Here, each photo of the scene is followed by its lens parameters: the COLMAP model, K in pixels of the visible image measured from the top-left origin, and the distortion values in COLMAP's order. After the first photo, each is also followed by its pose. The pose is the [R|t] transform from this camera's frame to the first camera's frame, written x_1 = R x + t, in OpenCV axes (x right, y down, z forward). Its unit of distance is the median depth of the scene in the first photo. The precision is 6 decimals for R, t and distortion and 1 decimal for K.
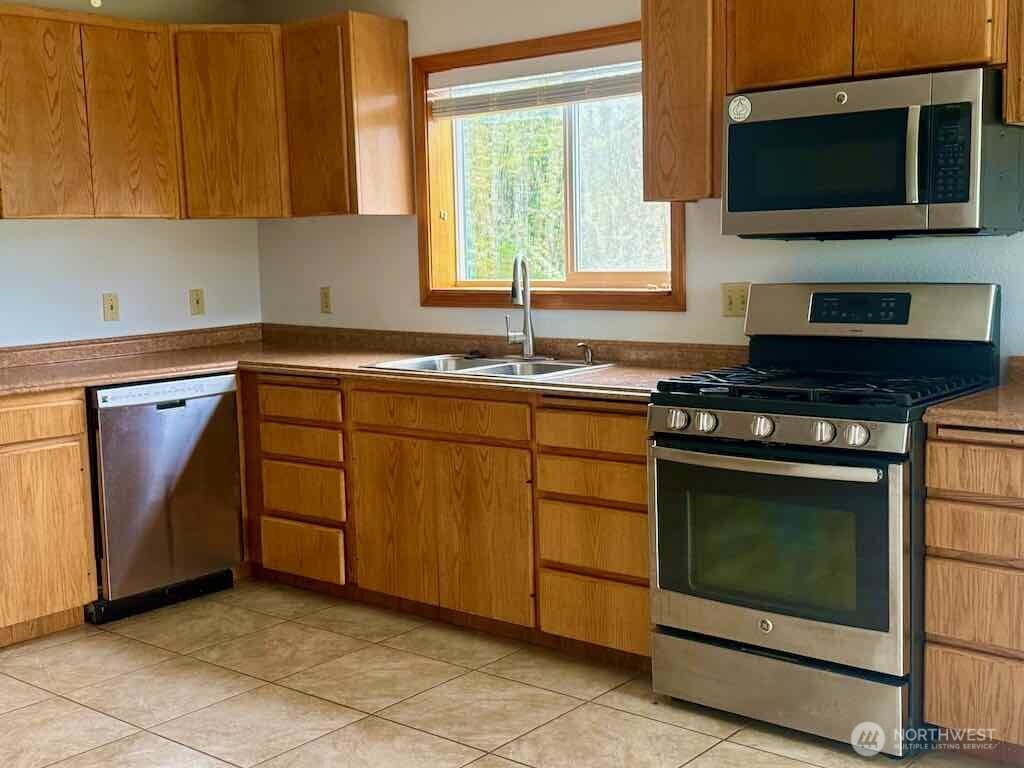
lens RADIAL K [[1181.9, 0, 512.0], [0, 1181.9, 384.0], [0, 0, 1]] dist [0.129693, -0.276190]
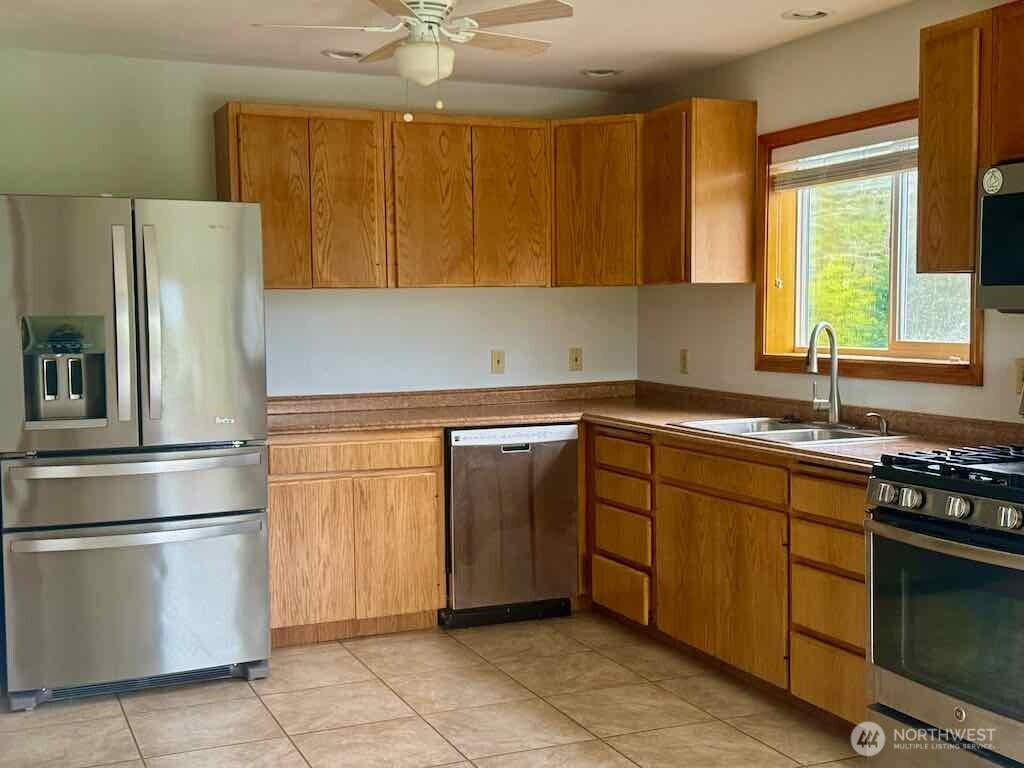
lens RADIAL K [[1181.9, 0, 512.0], [0, 1181.9, 384.0], [0, 0, 1]] dist [0.129693, -0.276190]
pose [[0.891957, 0.043457, -0.450027, 0.237045], [-0.064716, 0.997392, -0.031954, -0.007377], [0.447465, 0.057625, 0.892443, -0.031426]]
